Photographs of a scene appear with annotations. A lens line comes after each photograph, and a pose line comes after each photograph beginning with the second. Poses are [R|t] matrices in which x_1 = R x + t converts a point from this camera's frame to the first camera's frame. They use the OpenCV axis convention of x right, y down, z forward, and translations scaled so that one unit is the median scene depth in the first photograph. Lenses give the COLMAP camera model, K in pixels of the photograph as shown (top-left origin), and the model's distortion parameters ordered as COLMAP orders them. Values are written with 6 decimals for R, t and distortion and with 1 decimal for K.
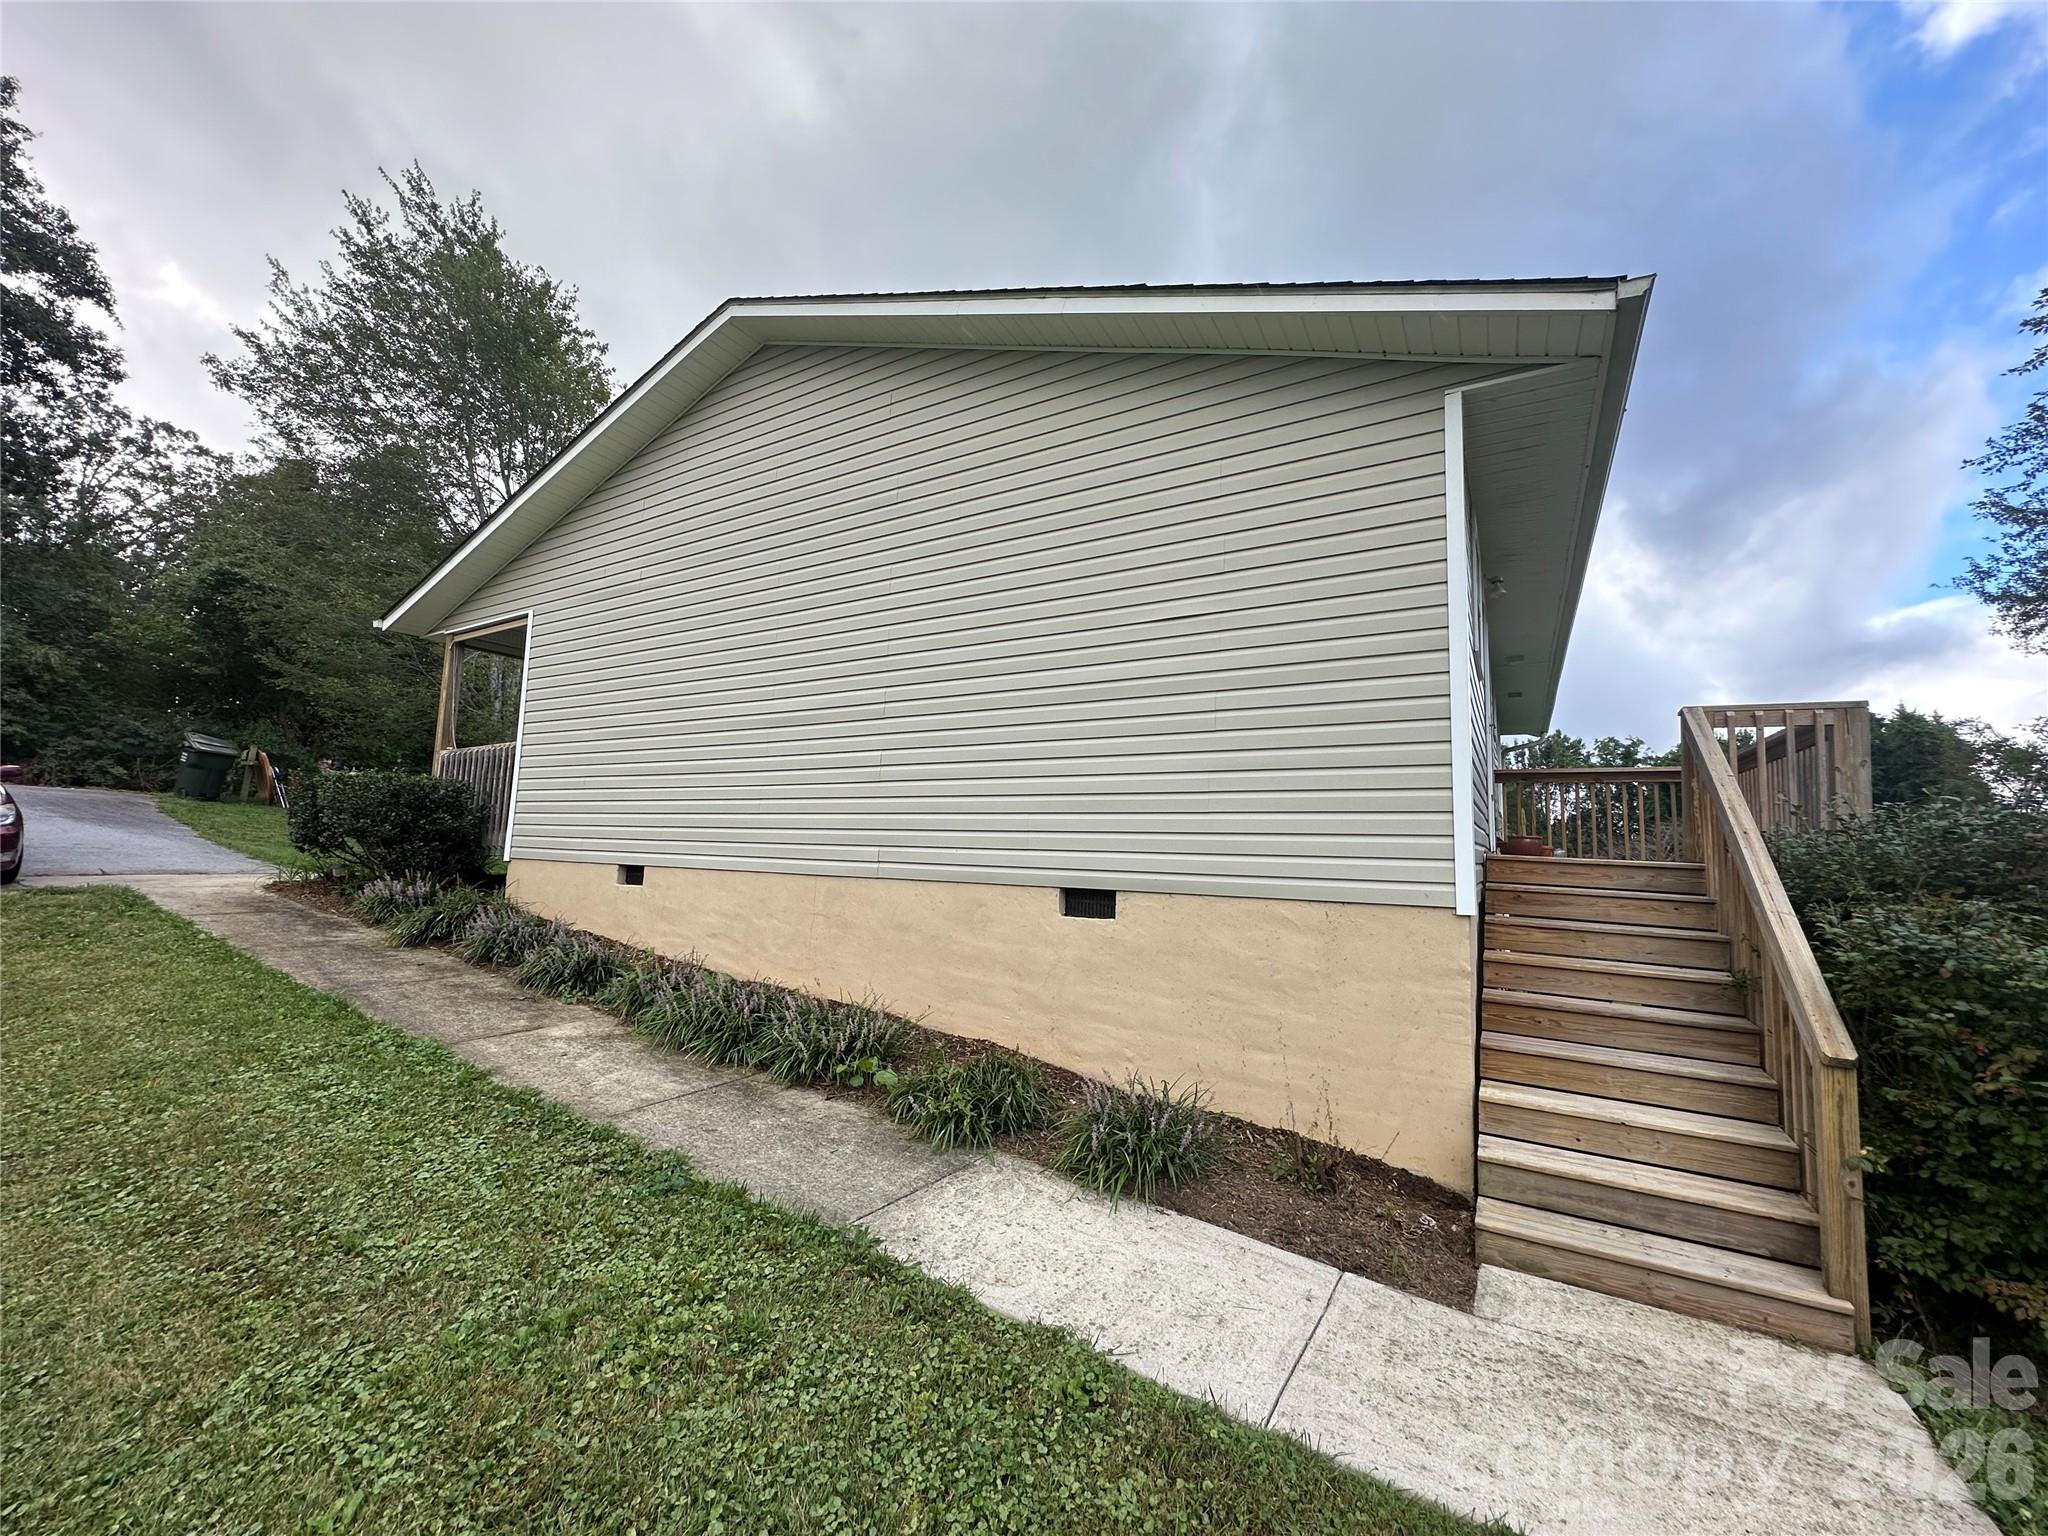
lens RADIAL K [[815.4, 0, 1014.1], [0, 815.4, 775.3], [0, 0, 1]] dist [0.002565, 0.000200]
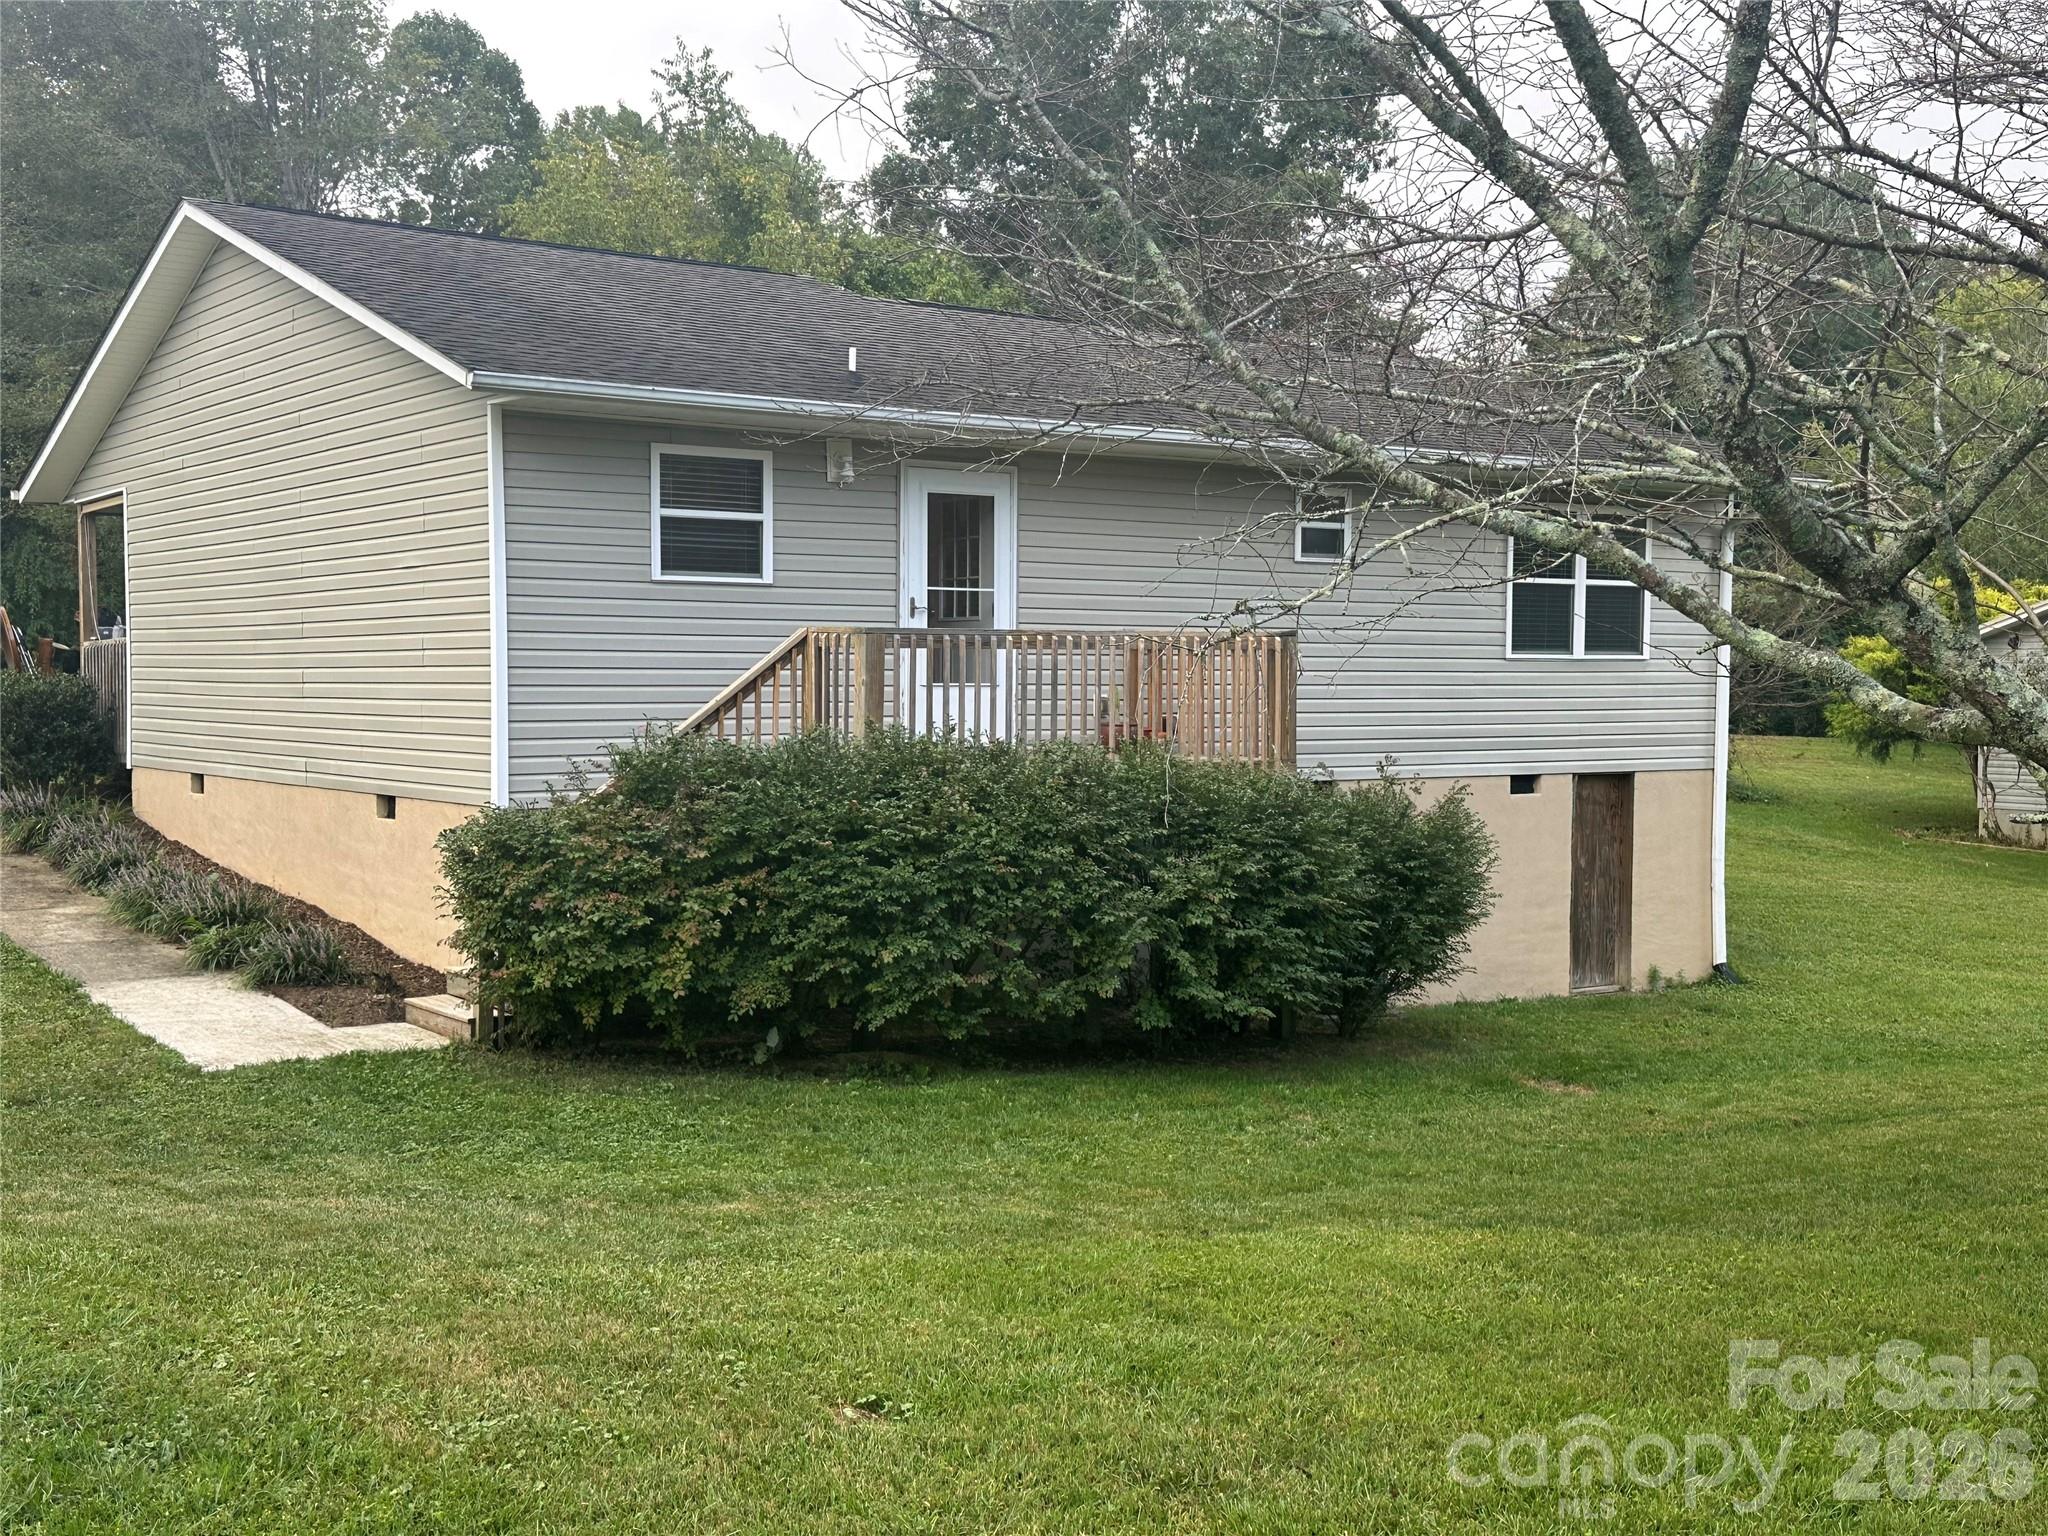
lens RADIAL K [[2307.8, 0, 1025.4], [0, 2307.8, 767.3], [0, 0, 1]] dist [0.006960, 0.000000]
pose [[0.920418, -0.005038, -0.390904, 1.048392], [0.052922, 0.992318, 0.111822, -0.103888], [0.387338, -0.123611, 0.913614, -0.776003]]
